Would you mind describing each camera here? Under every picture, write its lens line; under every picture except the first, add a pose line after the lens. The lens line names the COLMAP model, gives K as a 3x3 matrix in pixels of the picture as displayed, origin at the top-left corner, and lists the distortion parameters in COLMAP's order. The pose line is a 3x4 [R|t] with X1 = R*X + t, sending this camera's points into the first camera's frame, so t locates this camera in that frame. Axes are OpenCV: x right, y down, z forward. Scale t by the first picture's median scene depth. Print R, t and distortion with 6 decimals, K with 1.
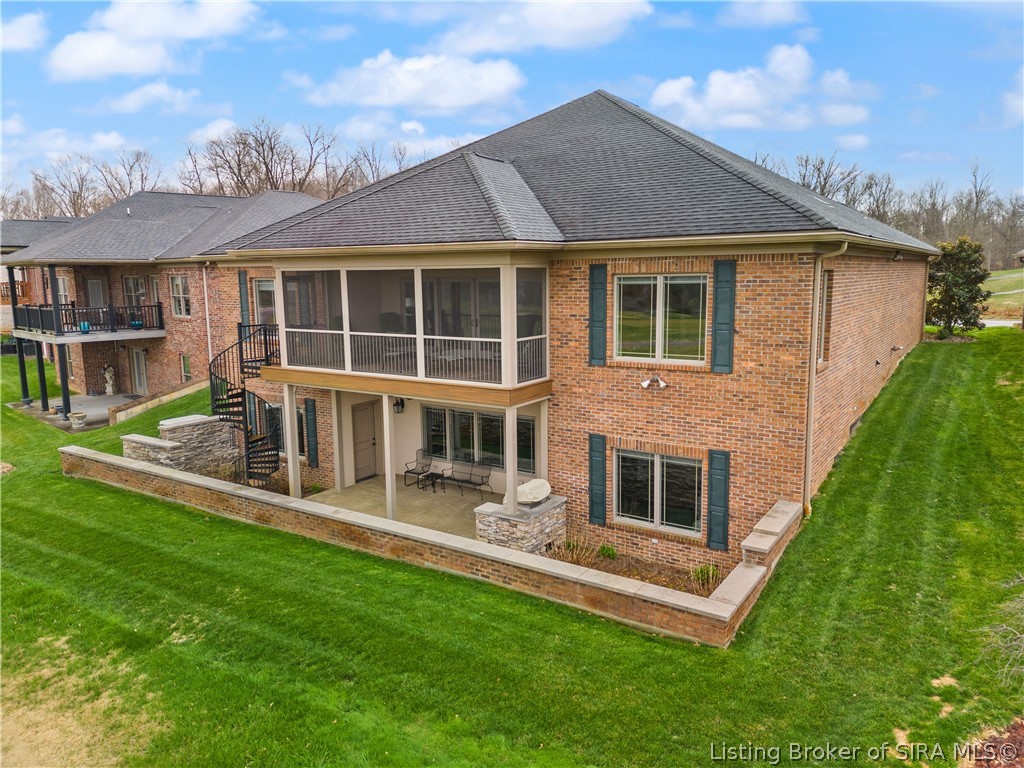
lens RADIAL K [[715.4, 0, 514.6], [0, 715.4, 386.7], [0, 0, 1]] dist [0.069203, -0.059434]
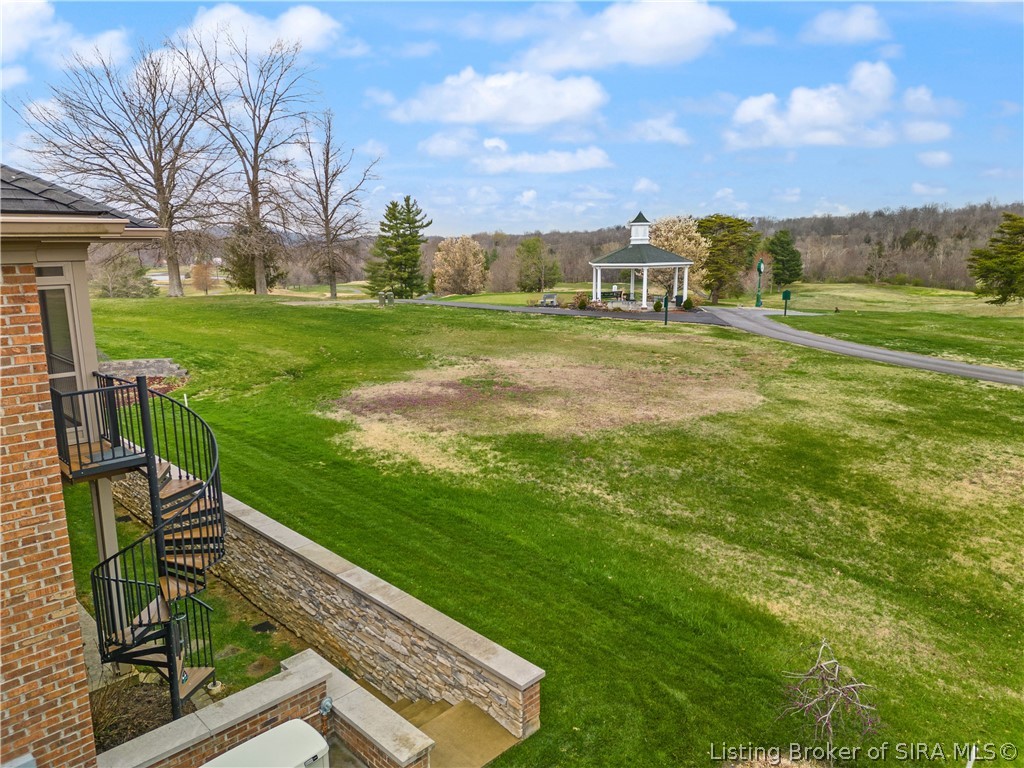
lens RADIAL K [[715.4, 0, 503.7], [0, 715.4, 379.0], [0, 0, 1]] dist [0.069203, -0.059434]
pose [[-0.979446, -0.014304, 0.201196, -0.937222], [0.054383, 0.941816, 0.331699, -0.313569], [-0.194235, 0.335823, -0.921681, 1.854335]]
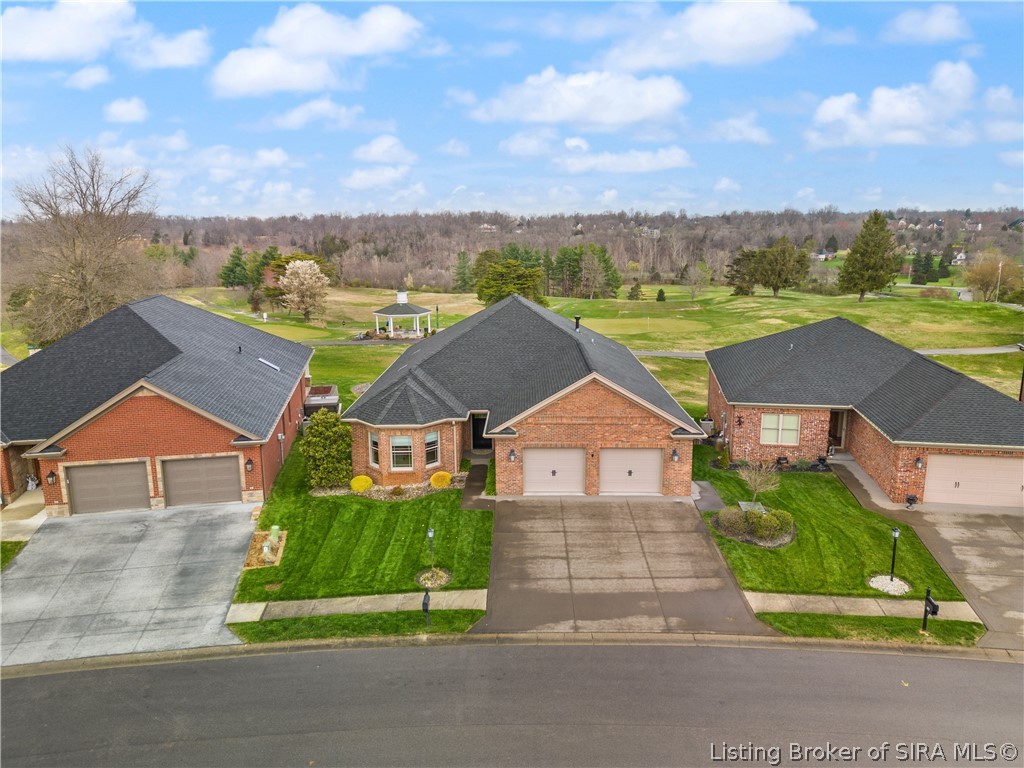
lens RADIAL K [[715.4, 0, 513.0], [0, 715.4, 385.9], [0, 0, 1]] dist [0.069203, -0.059434]
pose [[-0.834512, 0.137211, -0.533631, 2.066793], [-0.065664, 0.936828, 0.343572, -1.413031], [0.547063, 0.321755, -0.772785, 4.339944]]
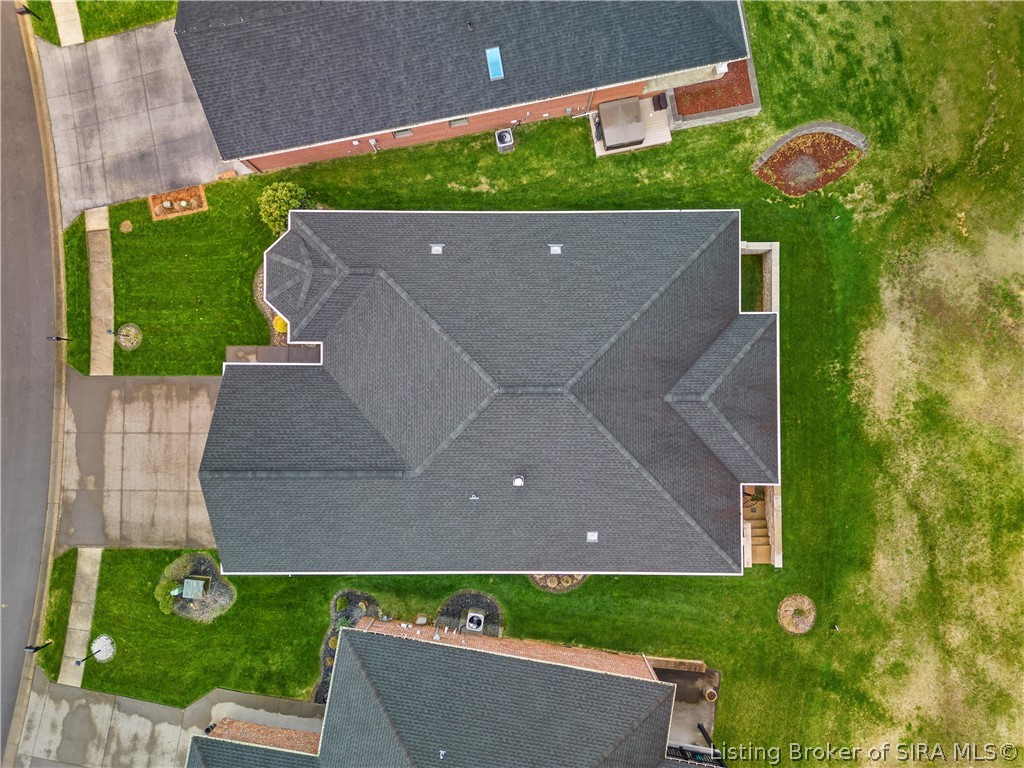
lens RADIAL K [[715.4, 0, 509.0], [0, 715.4, 382.2], [0, 0, 1]] dist [0.069203, -0.059434]
pose [[-0.562041, -0.826337, 0.035726, 0.237654], [0.142370, -0.054105, 0.988334, -2.779445], [-0.814764, 0.560570, 0.148055, 1.419220]]
